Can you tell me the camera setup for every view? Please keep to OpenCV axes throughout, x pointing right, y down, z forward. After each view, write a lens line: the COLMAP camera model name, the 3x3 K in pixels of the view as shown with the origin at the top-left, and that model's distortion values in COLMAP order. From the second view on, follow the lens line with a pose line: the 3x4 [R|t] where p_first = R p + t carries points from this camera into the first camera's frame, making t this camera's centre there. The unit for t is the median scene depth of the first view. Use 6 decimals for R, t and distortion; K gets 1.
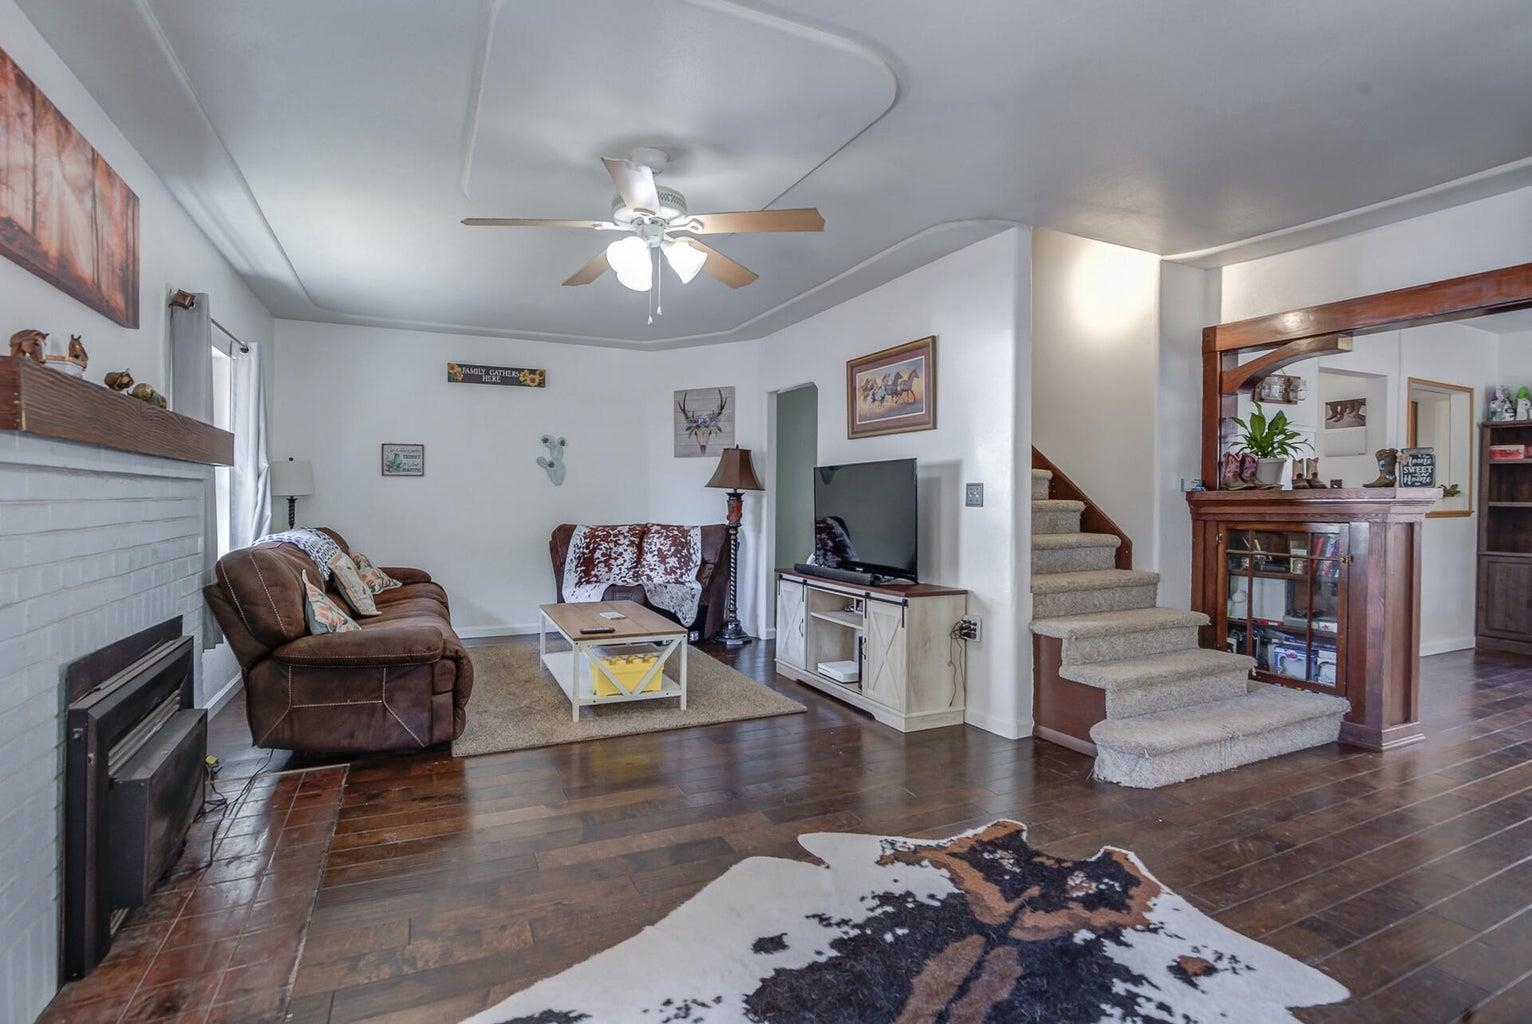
lens RADIAL K [[717.6, 0, 766.0], [0, 717.6, 512.0], [0, 0, 1]] dist [-0.031413, 0.005802]
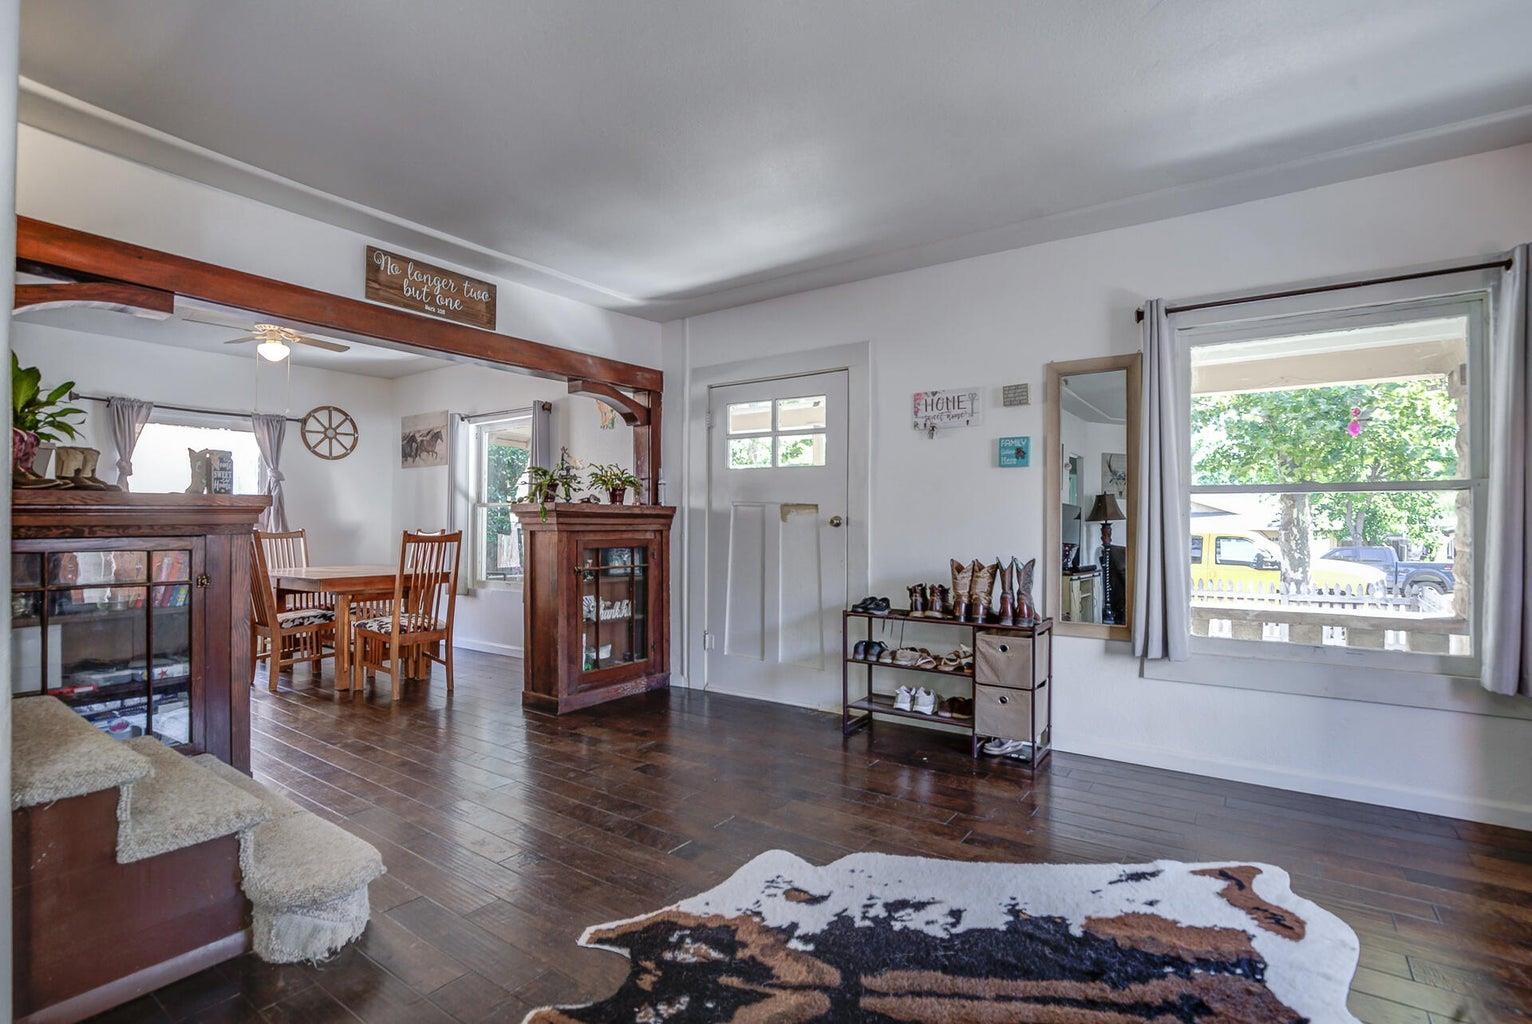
lens RADIAL K [[717.6, 0, 766.0], [0, 717.6, 512.0], [0, 0, 1]] dist [-0.031413, 0.005802]
pose [[-0.502410, 0.011205, 0.864557, -0.399642], [-0.003326, 0.999884, -0.014892, -0.012710], [-0.864623, -0.010358, -0.502314, 1.472336]]
